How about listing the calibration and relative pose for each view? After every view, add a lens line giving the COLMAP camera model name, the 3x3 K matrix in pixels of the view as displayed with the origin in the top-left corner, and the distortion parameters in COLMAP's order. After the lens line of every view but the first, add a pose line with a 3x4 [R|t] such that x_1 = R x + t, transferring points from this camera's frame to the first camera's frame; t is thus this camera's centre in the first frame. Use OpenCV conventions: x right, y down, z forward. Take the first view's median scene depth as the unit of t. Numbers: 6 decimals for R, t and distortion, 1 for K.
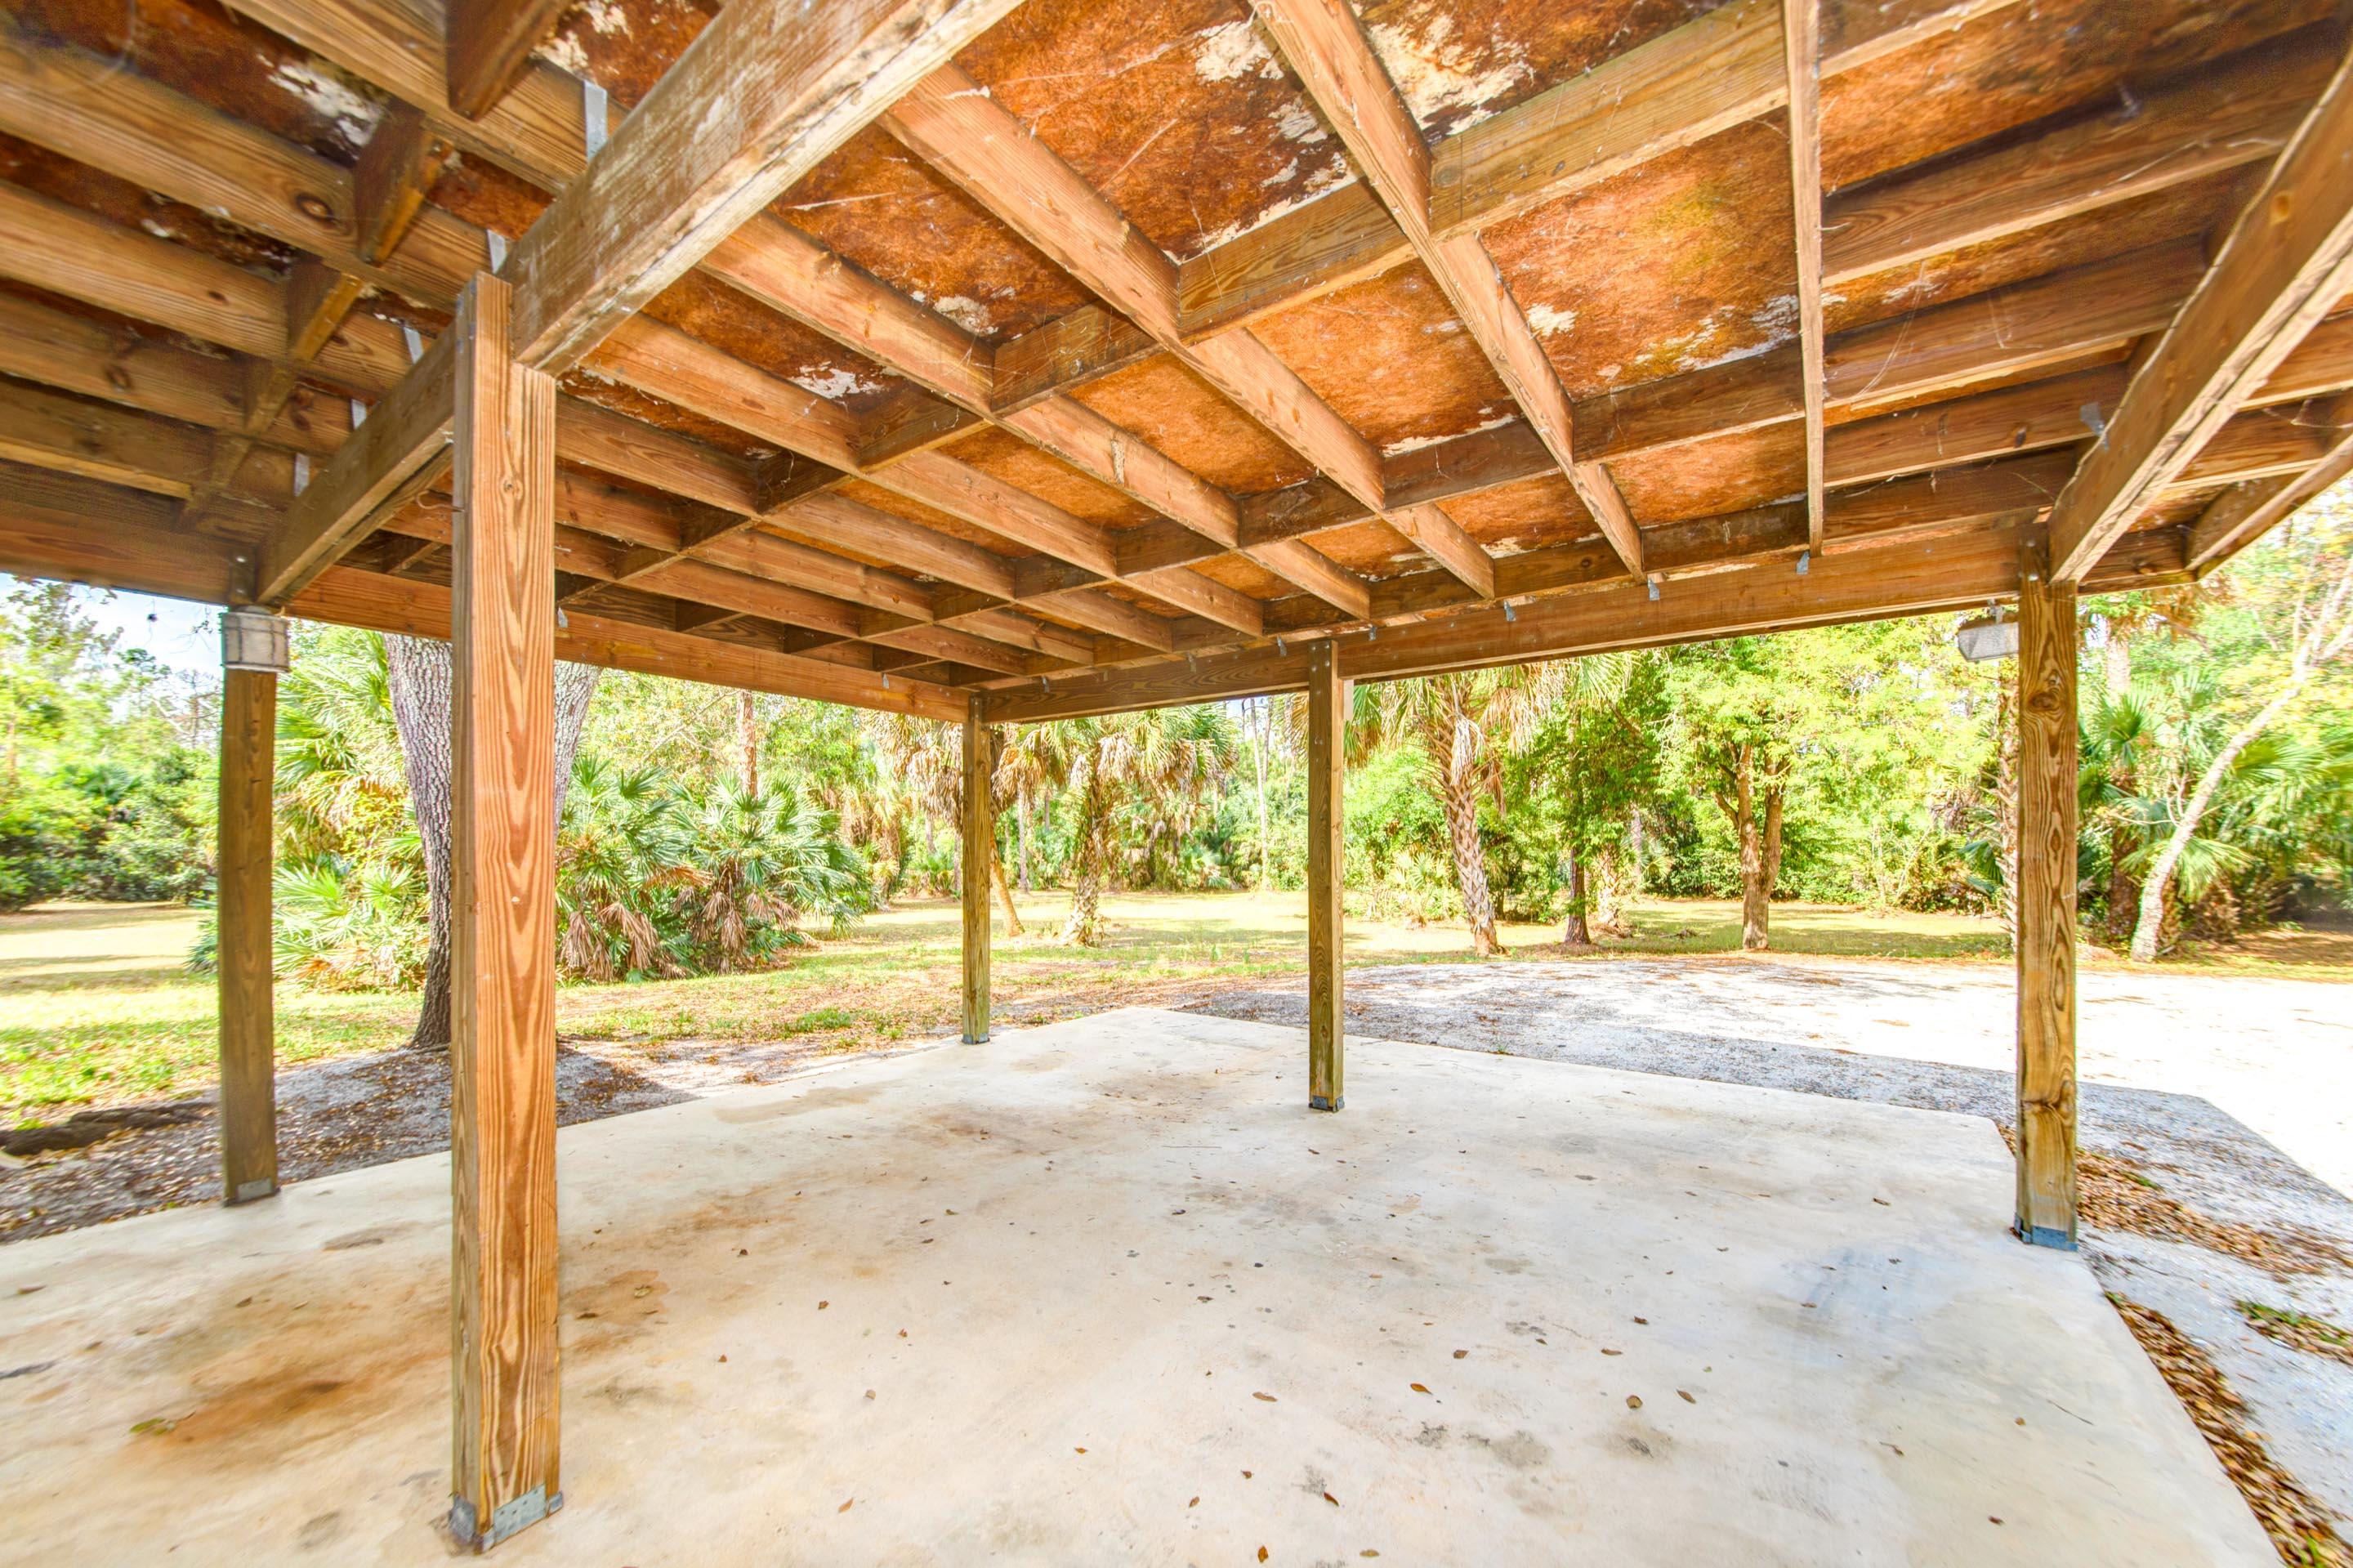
lens RADIAL K [[883.6, 0, 1183.3], [0, 883.6, 855.8], [0, 0, 1]] dist [-0.000854, 0.005141]
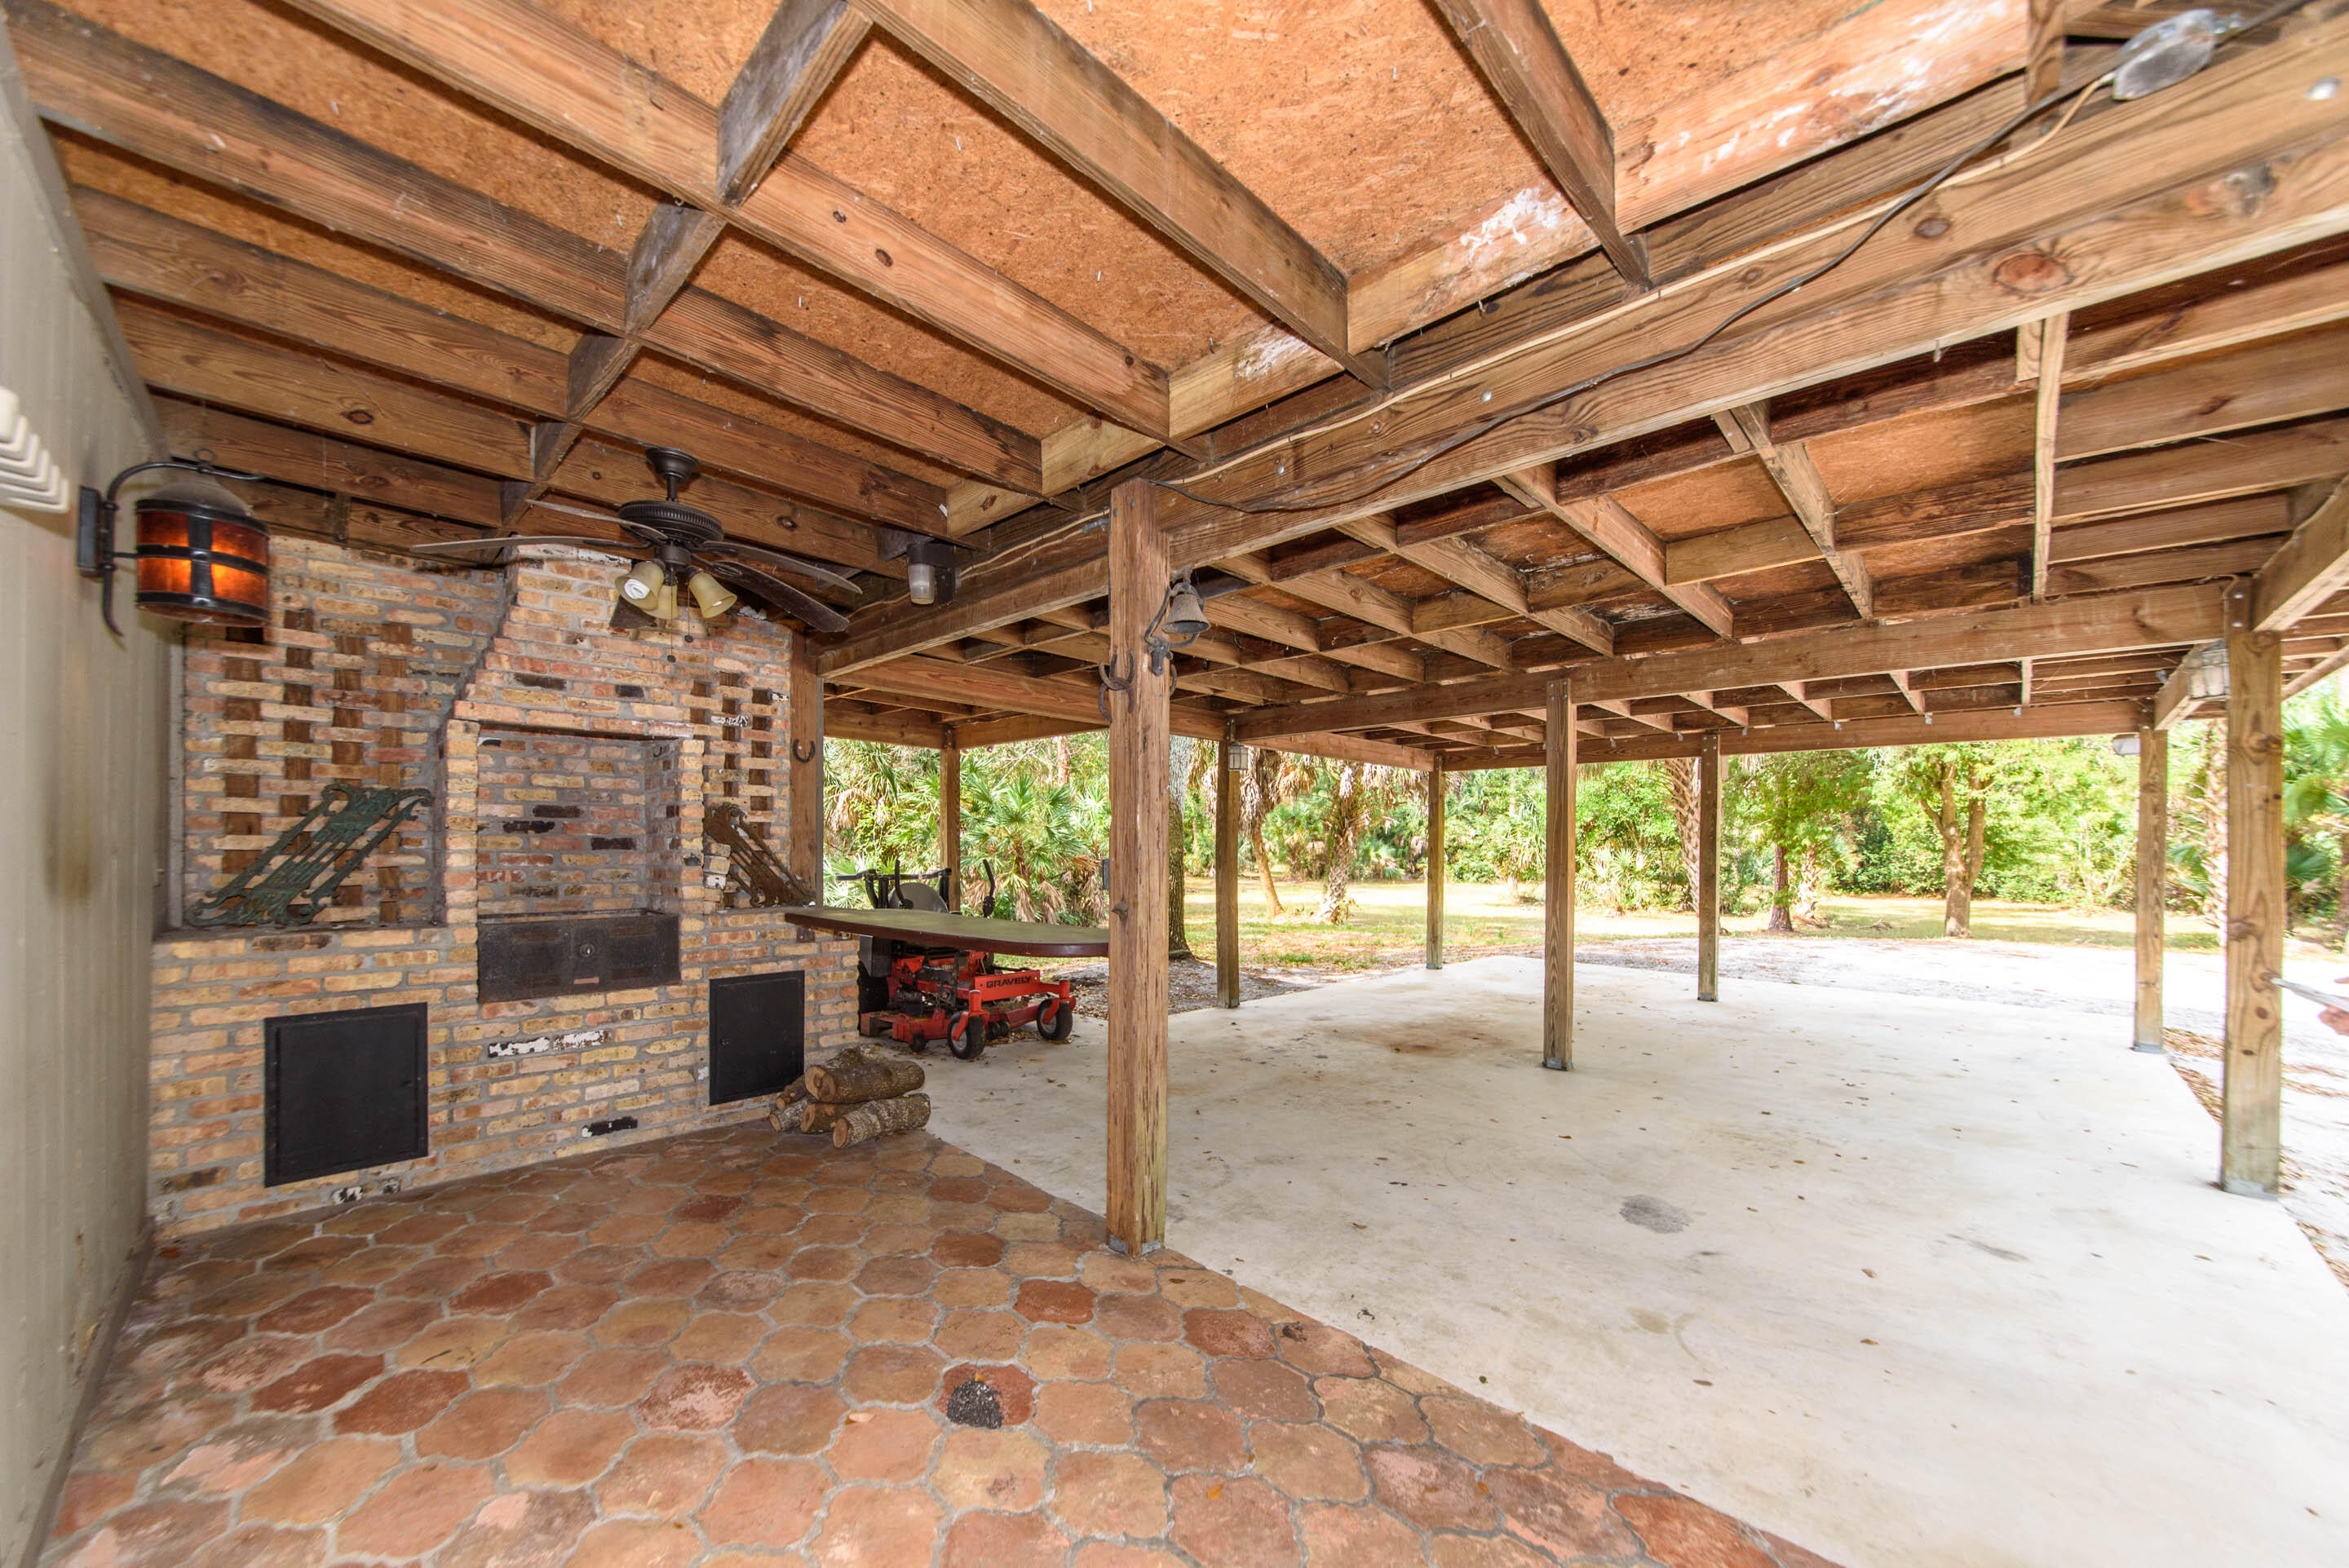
lens RADIAL K [[881.9, 0, 1181.3], [0, 881.9, 855.6], [0, 0, 1]] dist [-0.000854, 0.005141]
pose [[0.990858, 0.010701, -0.134482, -0.159273], [-0.009146, 0.999884, 0.012175, -0.004148], [0.134597, -0.010834, 0.990841, -0.219001]]
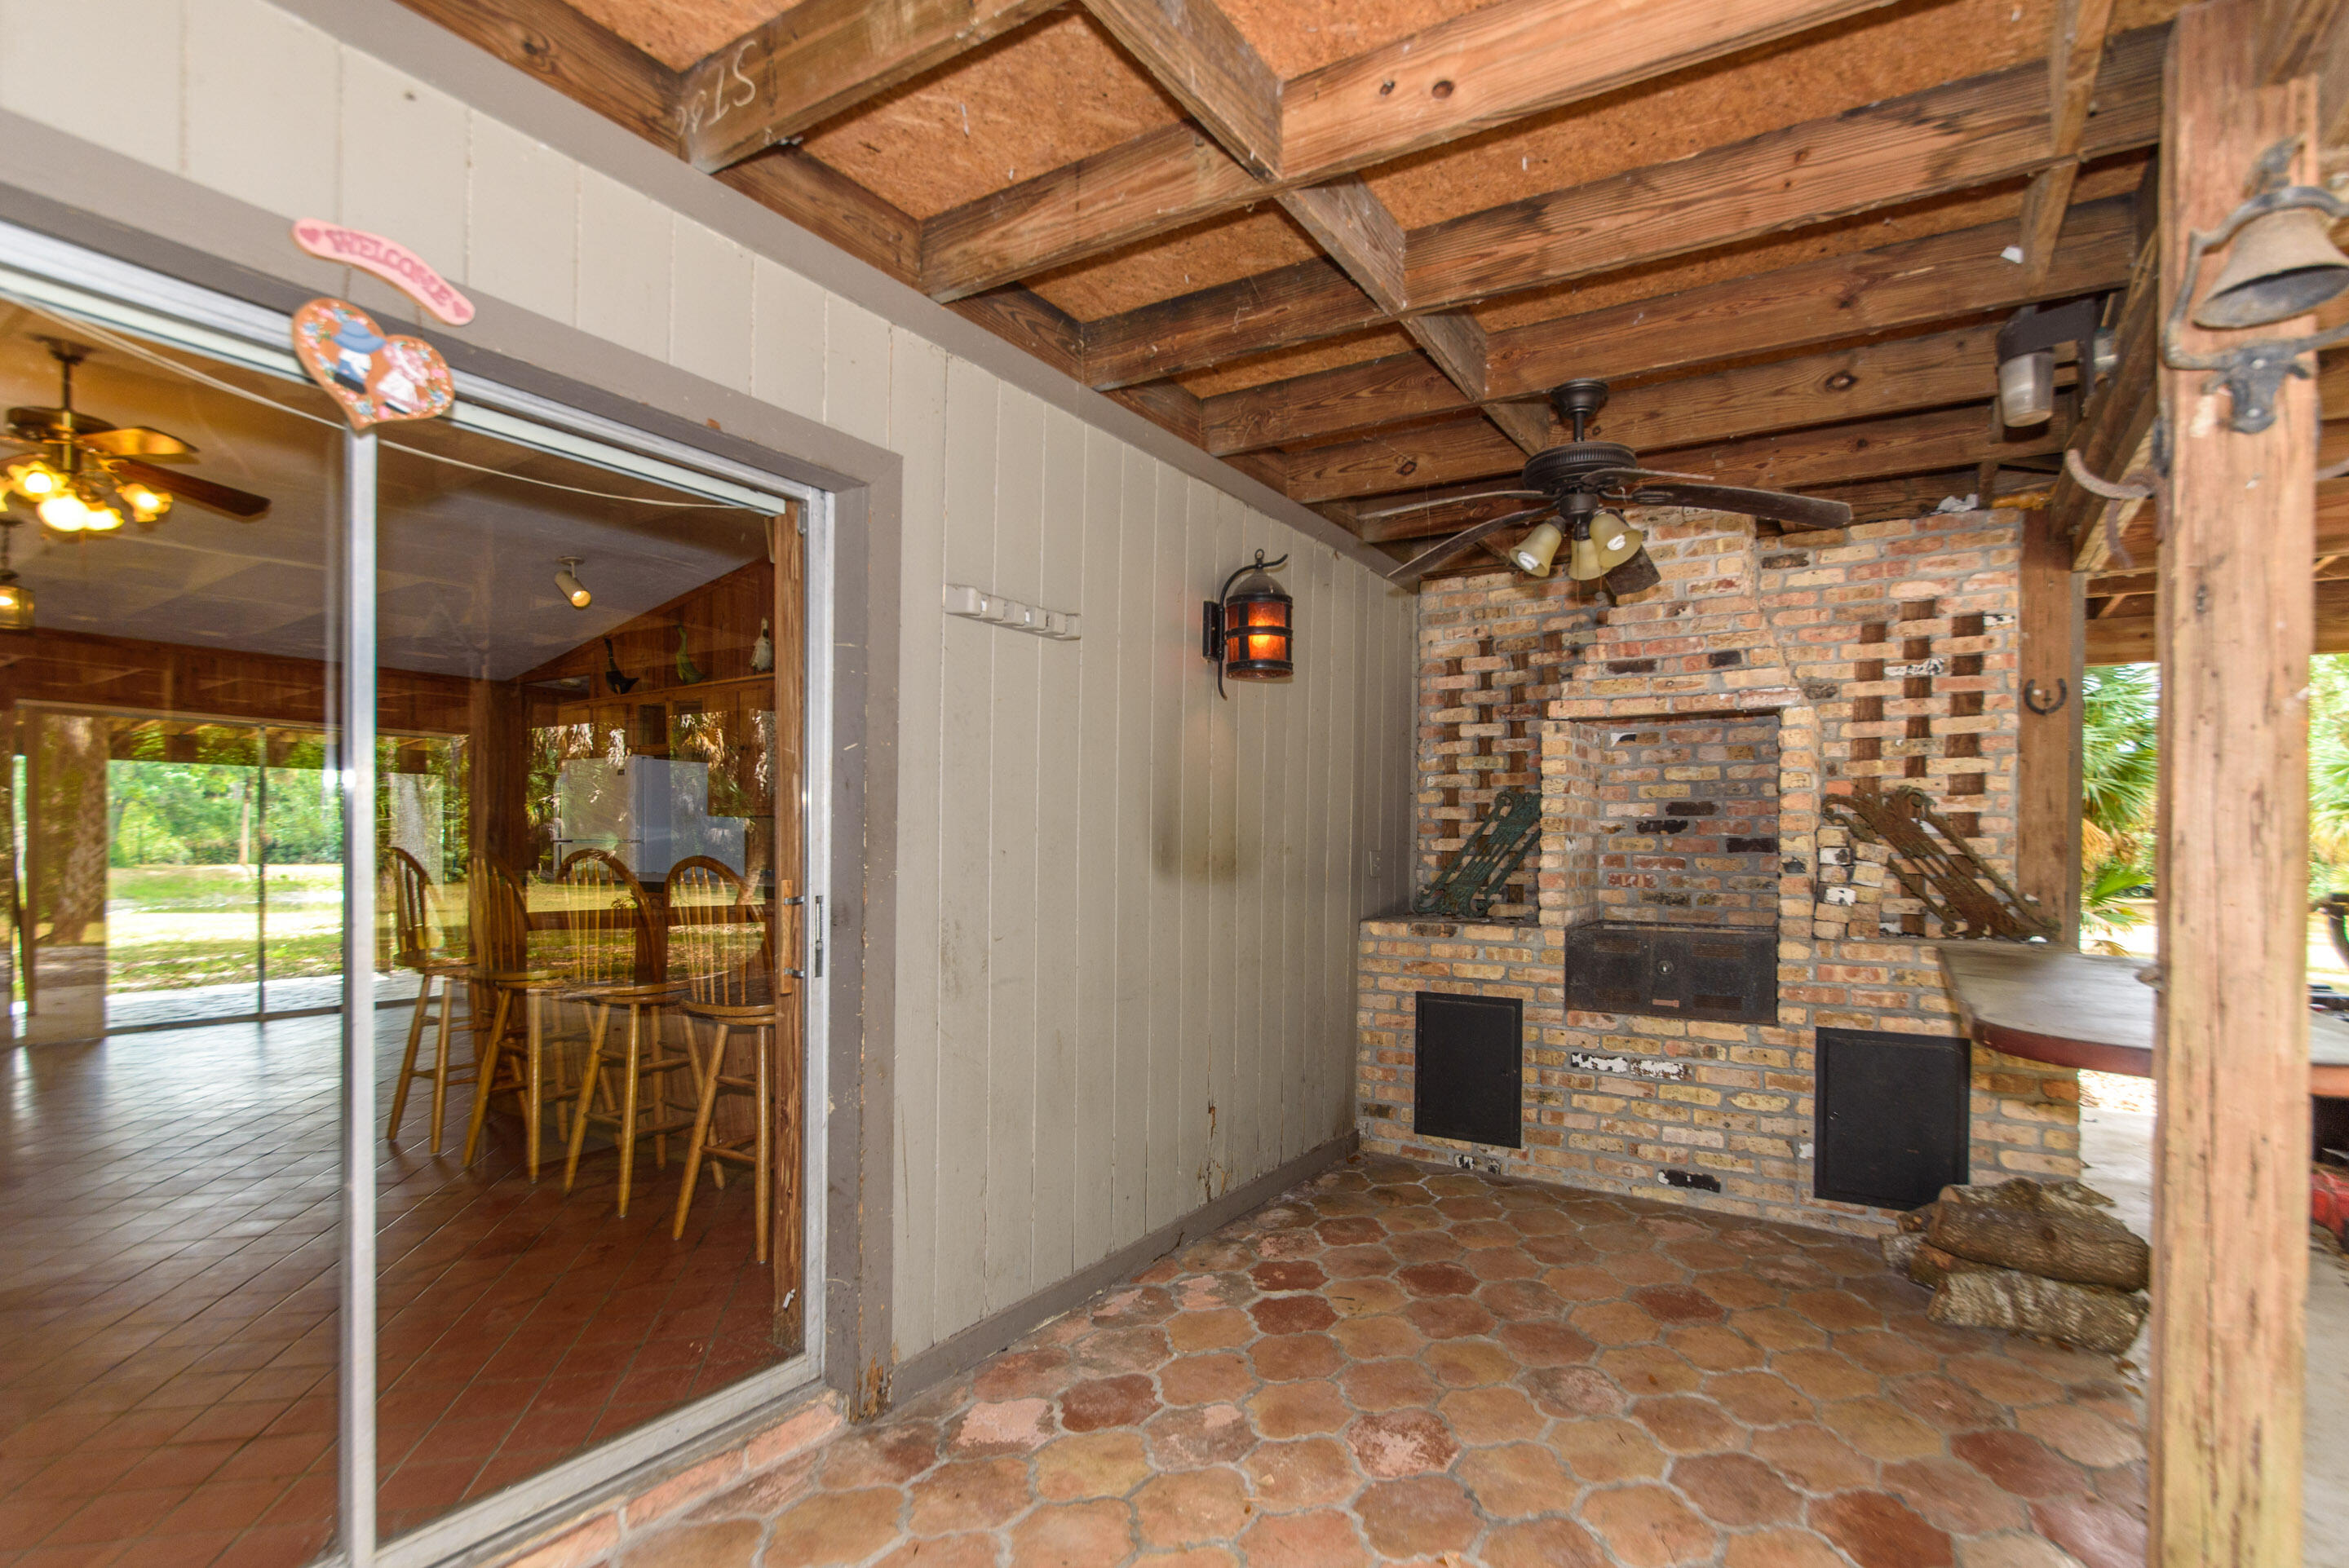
lens RADIAL K [[1141.7, 0, 1181.1], [0, 1141.7, 855.7], [0, 0, 1]] dist [-0.001383, 0.001256]
pose [[0.054261, 0.011530, -0.998460, 2.840914], [-0.004137, 0.999927, 0.011322, 0.049947], [0.998518, 0.003517, 0.054305, 3.541078]]
